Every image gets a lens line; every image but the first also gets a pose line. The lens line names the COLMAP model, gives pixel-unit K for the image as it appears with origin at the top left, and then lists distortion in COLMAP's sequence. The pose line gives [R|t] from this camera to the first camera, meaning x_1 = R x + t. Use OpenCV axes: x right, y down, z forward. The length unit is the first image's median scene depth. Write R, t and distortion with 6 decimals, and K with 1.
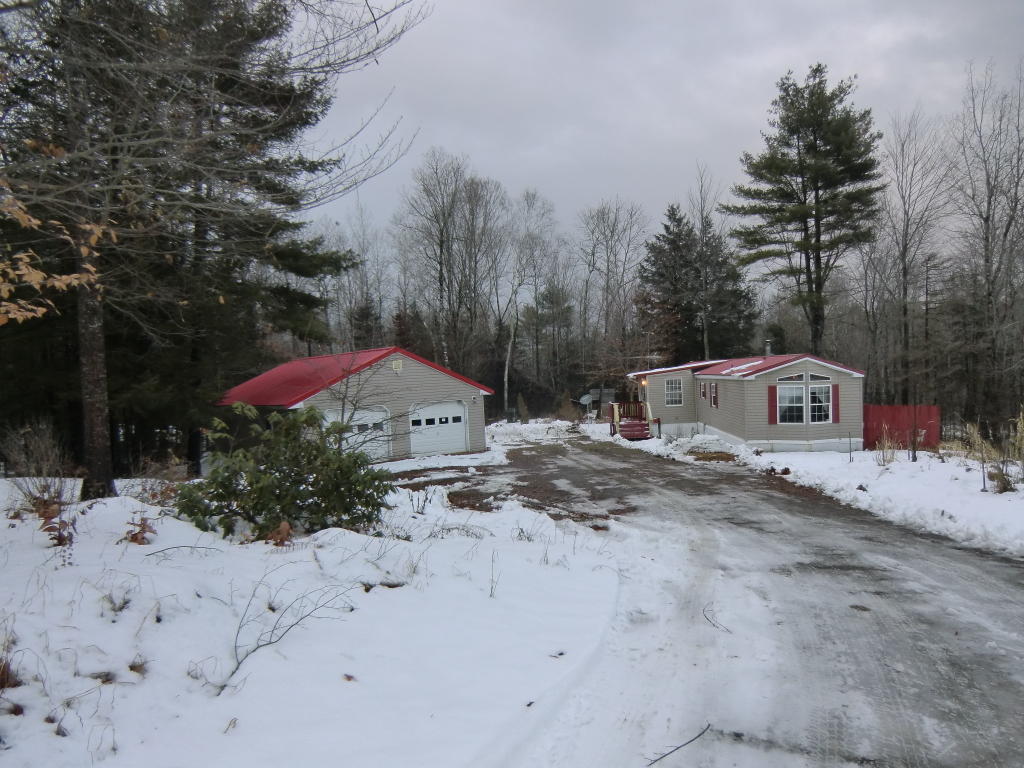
lens RADIAL K [[723.0, 0, 513.1], [0, 723.0, 408.7], [0, 0, 1]] dist [-0.135983, 0.150735]
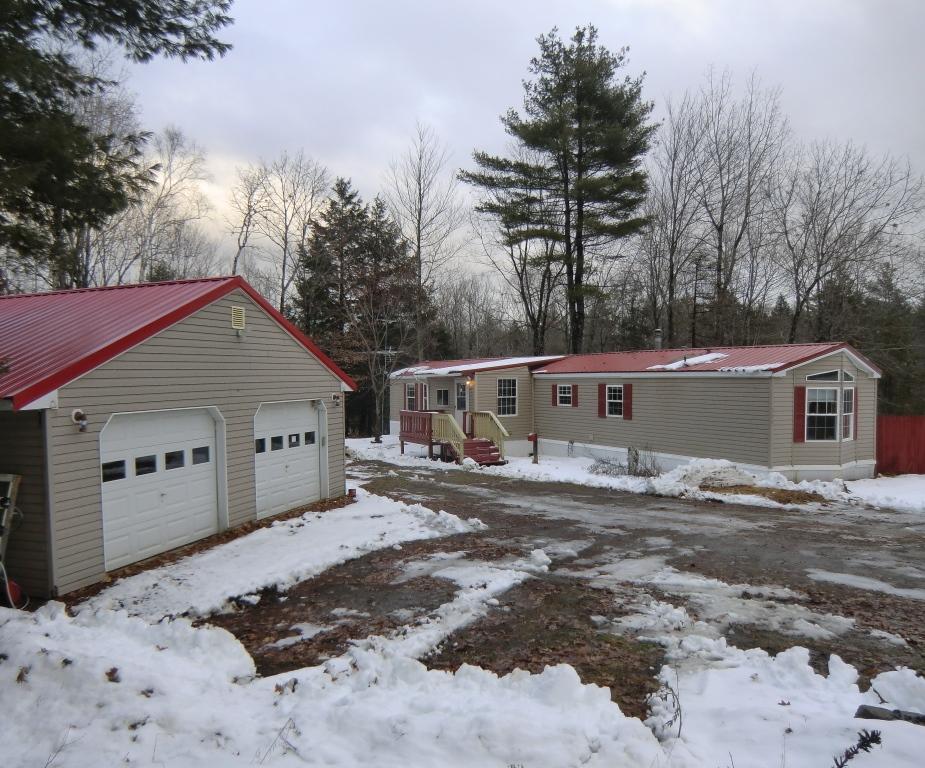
lens RADIAL K [[759.2, 0, 462.5], [0, 759.2, 384.0], [0, 0, 1]] dist [-0.045572, 0.000060]
pose [[0.869650, 0.028796, 0.492829, -0.254441], [-0.004487, 0.998717, -0.050437, 0.003376], [-0.493649, 0.041651, 0.868663, 0.479647]]
